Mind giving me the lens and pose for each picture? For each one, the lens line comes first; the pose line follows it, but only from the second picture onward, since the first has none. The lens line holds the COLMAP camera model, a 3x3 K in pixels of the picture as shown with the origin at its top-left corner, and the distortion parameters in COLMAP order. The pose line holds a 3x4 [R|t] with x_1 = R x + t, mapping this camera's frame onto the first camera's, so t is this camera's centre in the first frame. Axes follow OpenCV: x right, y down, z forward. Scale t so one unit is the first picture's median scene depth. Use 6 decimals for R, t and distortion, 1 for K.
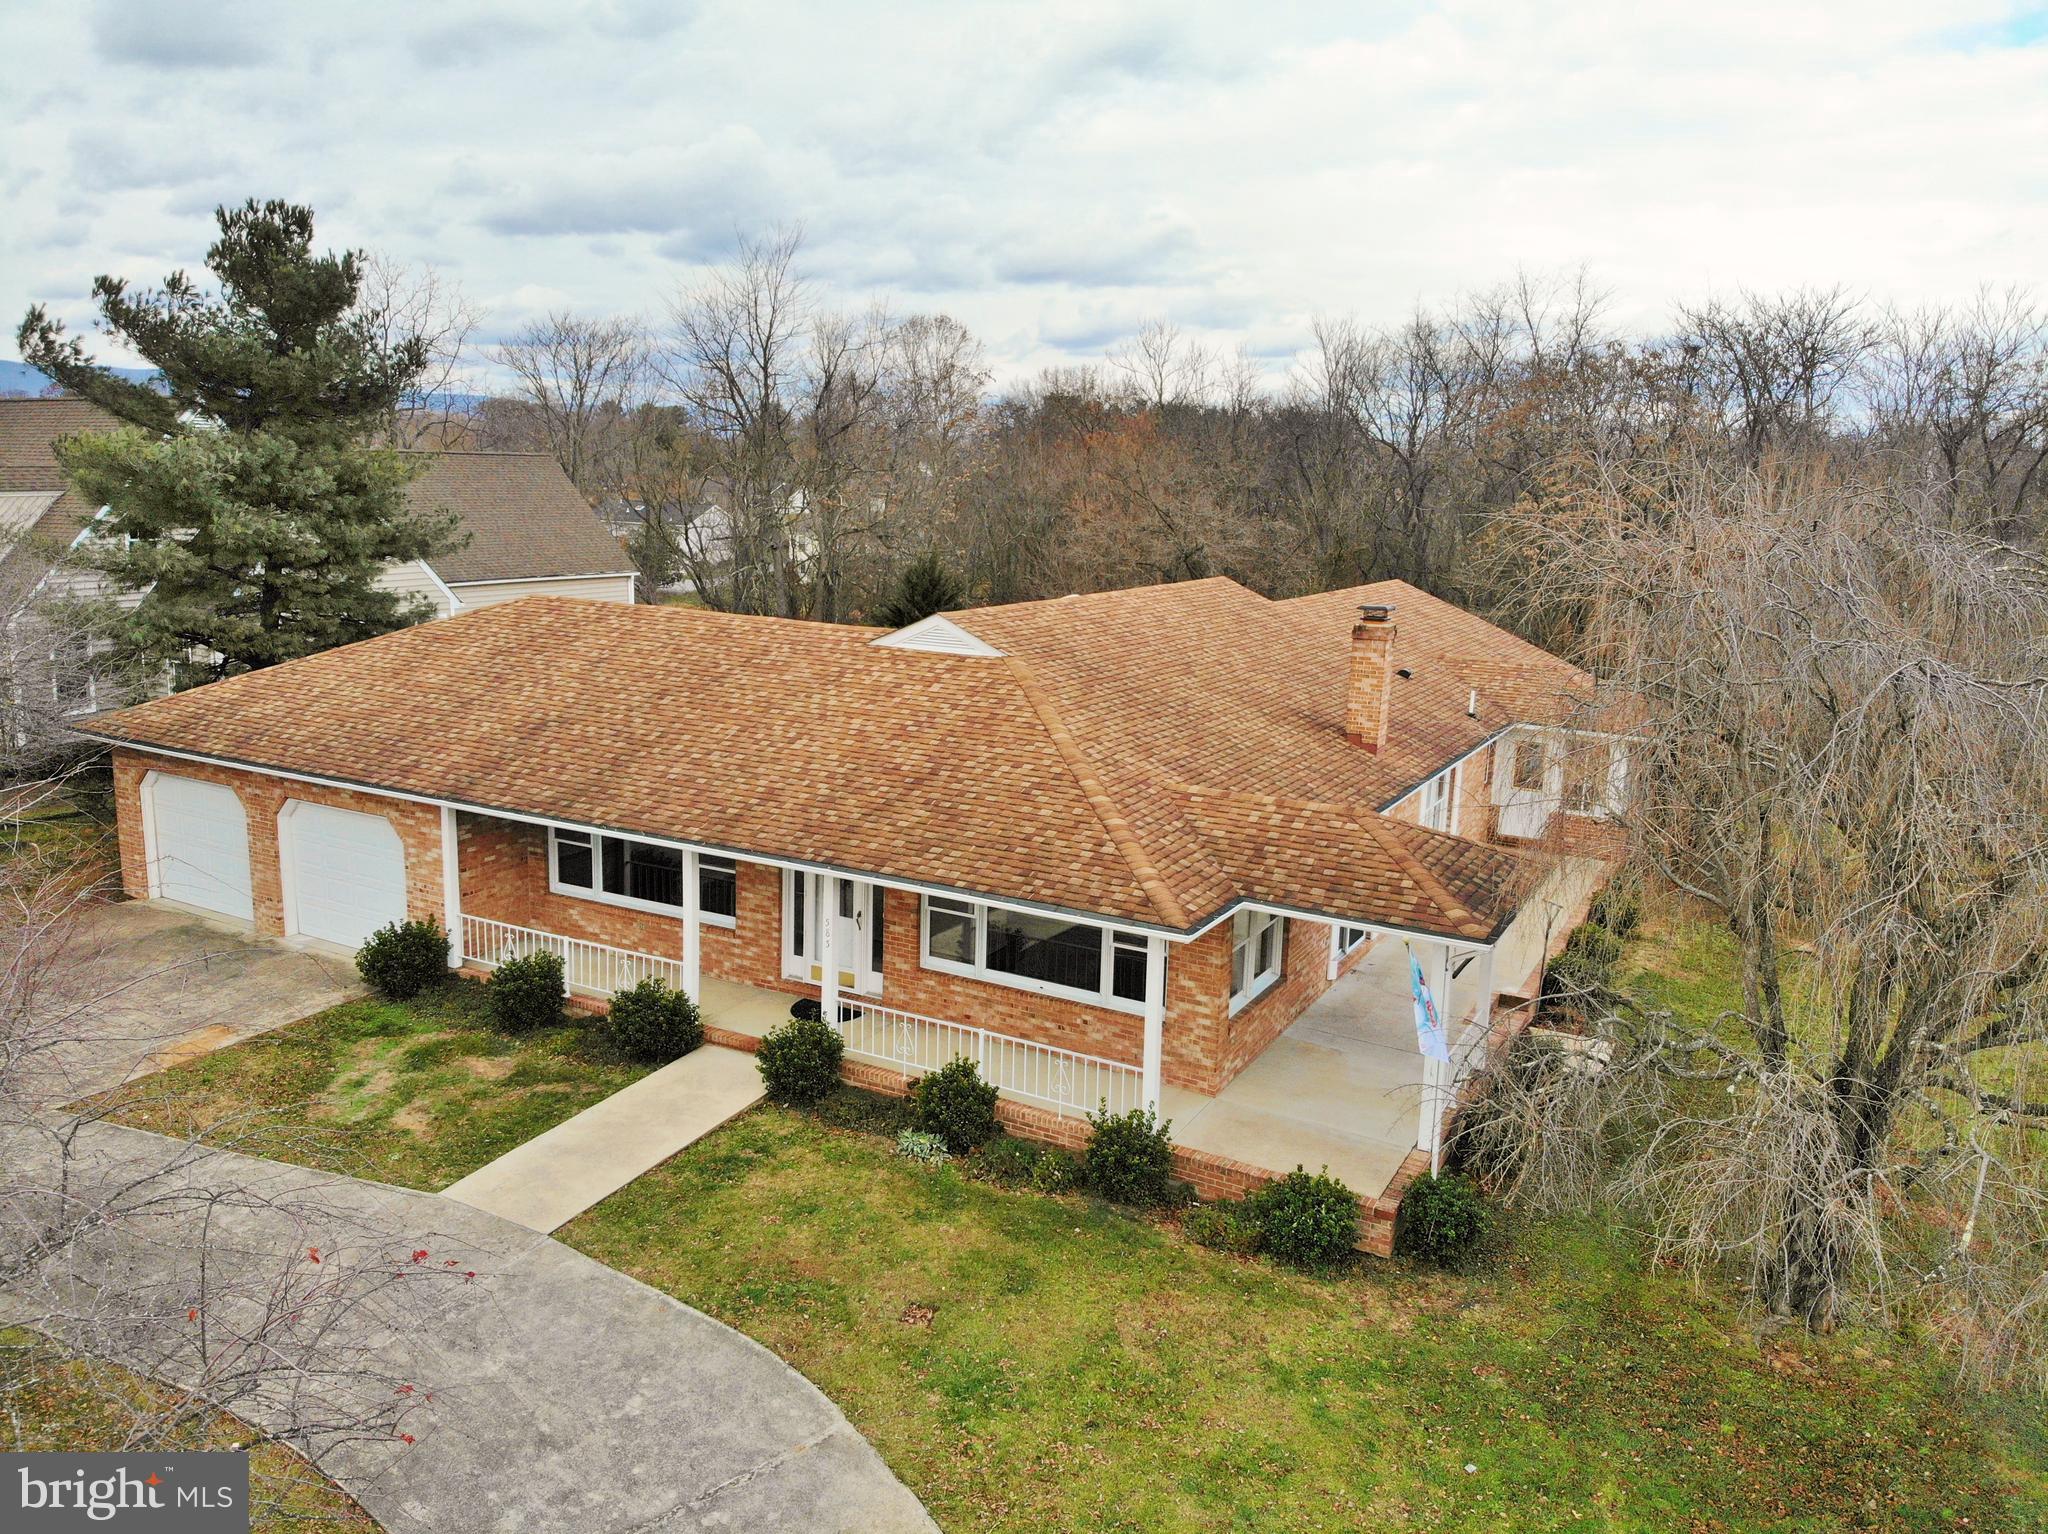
lens RADIAL K [[1460.0, 0, 1042.8], [0, 1460.0, 715.1], [0, 0, 1]] dist [0.078955, -0.177490]
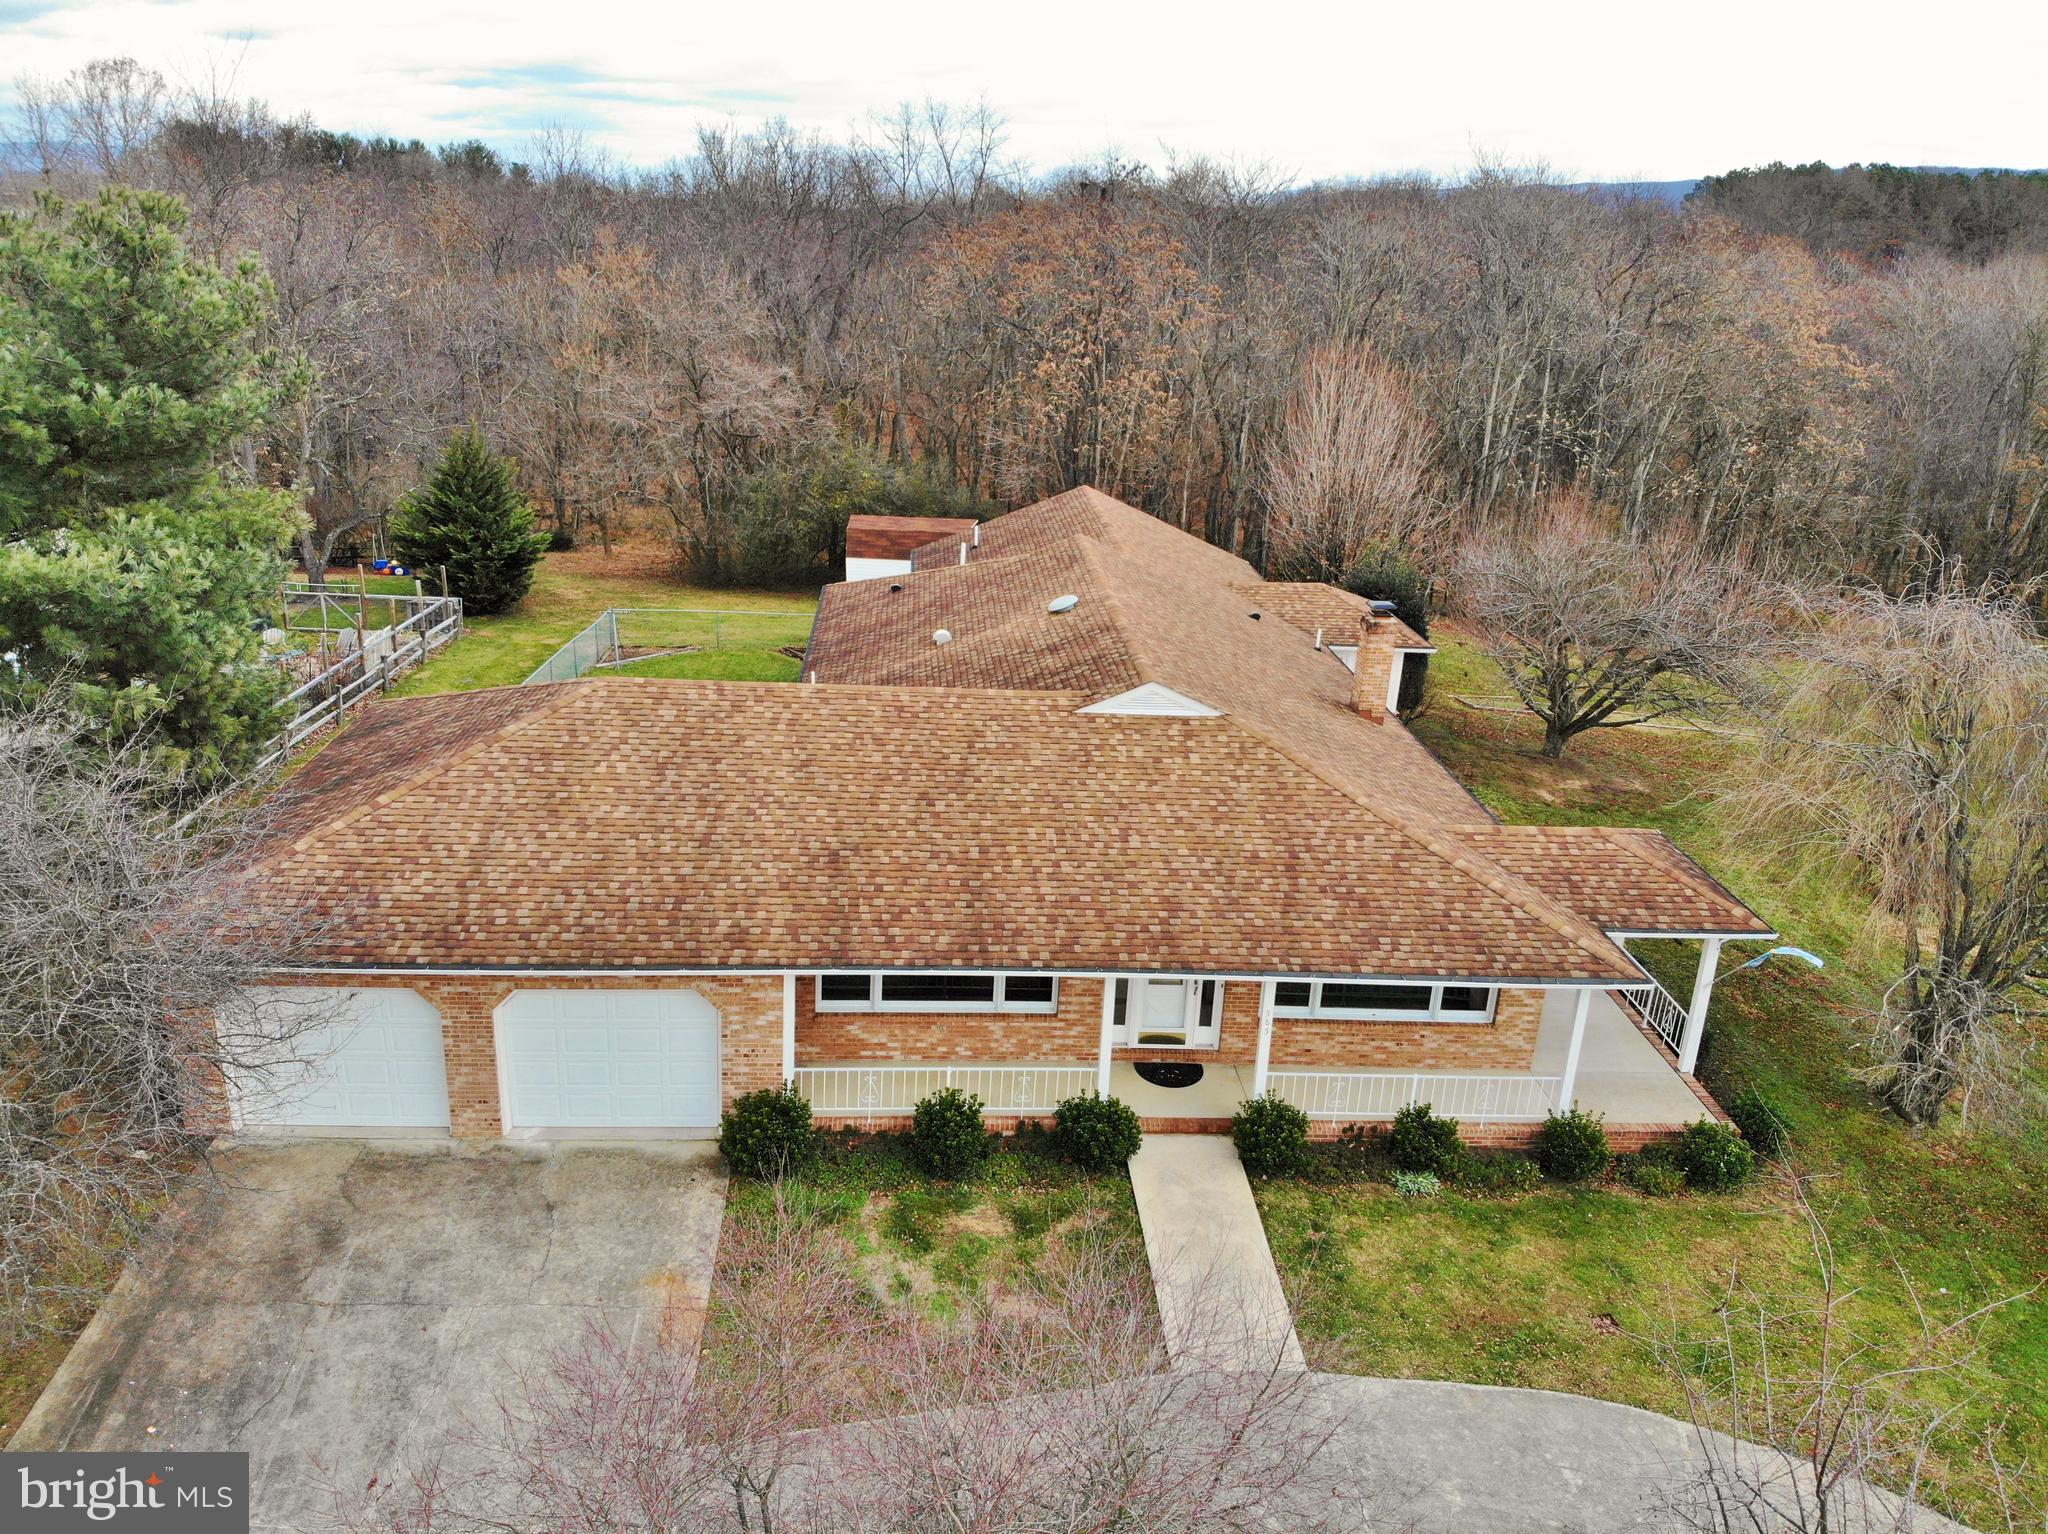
lens RADIAL K [[1460.0, 0, 1042.8], [0, 1460.0, 715.1], [0, 0, 1]] dist [0.078955, -0.177490]
pose [[0.848729, -0.150483, 0.506966, -0.793310], [0.053823, 0.978261, 0.200271, -0.303849], [-0.526083, -0.142689, 0.838378, 0.169018]]
